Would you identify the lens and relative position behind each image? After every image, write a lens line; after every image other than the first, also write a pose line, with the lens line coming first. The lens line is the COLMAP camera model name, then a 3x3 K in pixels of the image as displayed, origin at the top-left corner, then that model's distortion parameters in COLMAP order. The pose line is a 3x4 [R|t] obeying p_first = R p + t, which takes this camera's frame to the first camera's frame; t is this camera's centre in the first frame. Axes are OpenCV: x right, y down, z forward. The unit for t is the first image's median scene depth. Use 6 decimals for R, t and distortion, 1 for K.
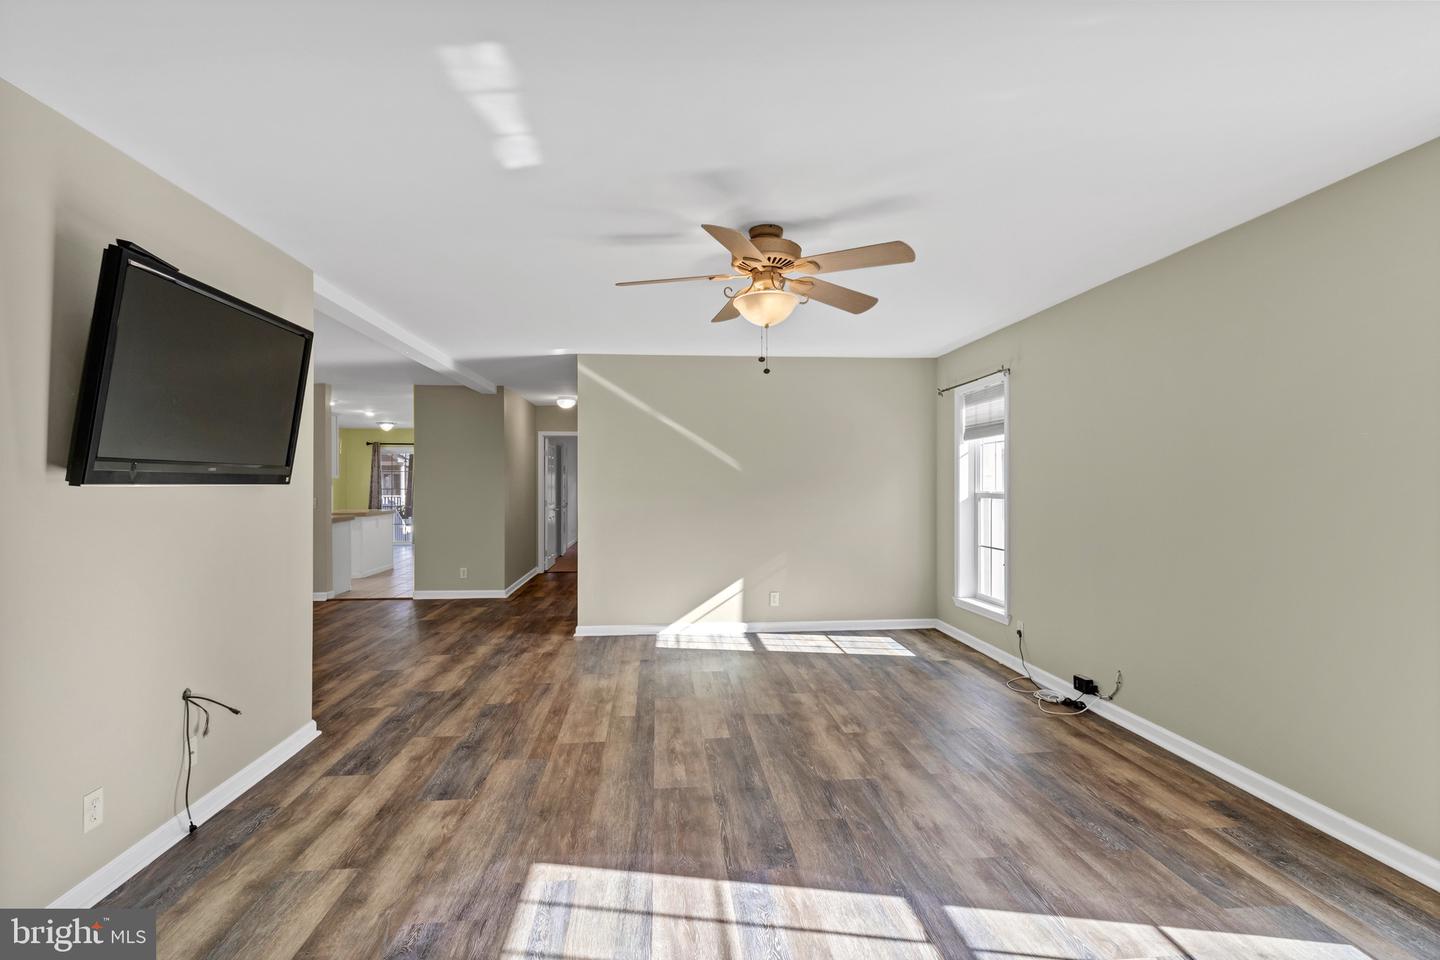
lens RADIAL K [[705.5, 0, 712.1], [0, 705.5, 481.1], [0, 0, 1]] dist [0.009017, 0.001763]
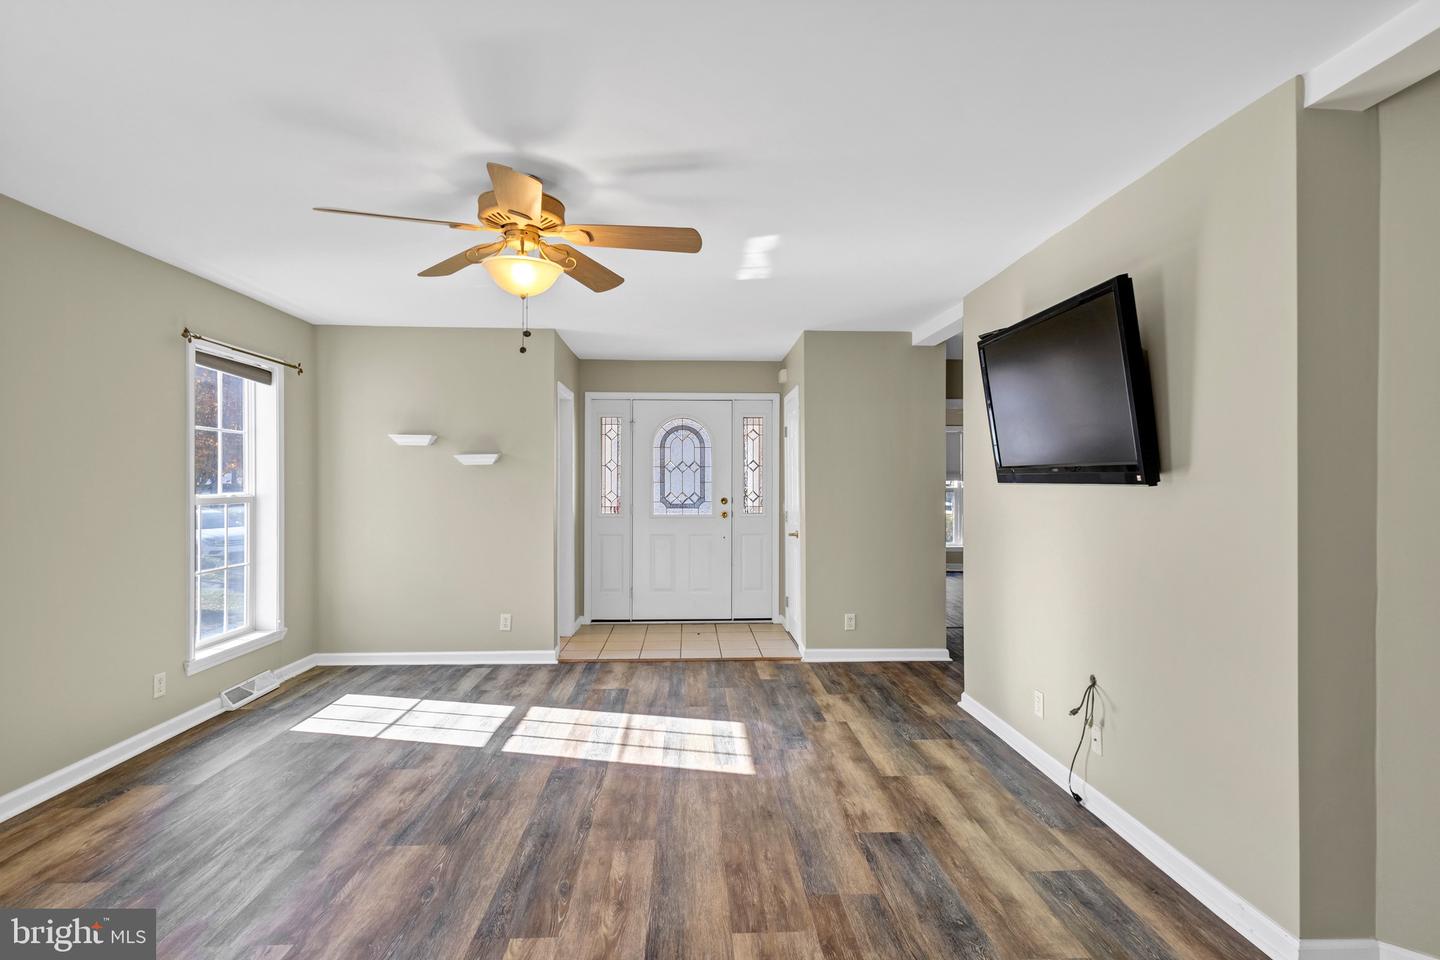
lens RADIAL K [[649.4, 0, 719.9], [0, 649.4, 480.7], [0, 0, 1]] dist [-0.003701, -0.000343]
pose [[-0.999642, -0.003069, 0.026594, -0.208603], [-0.003164, 0.999989, -0.003544, 0.002378], [-0.026583, -0.003626, -0.999640, 2.065971]]
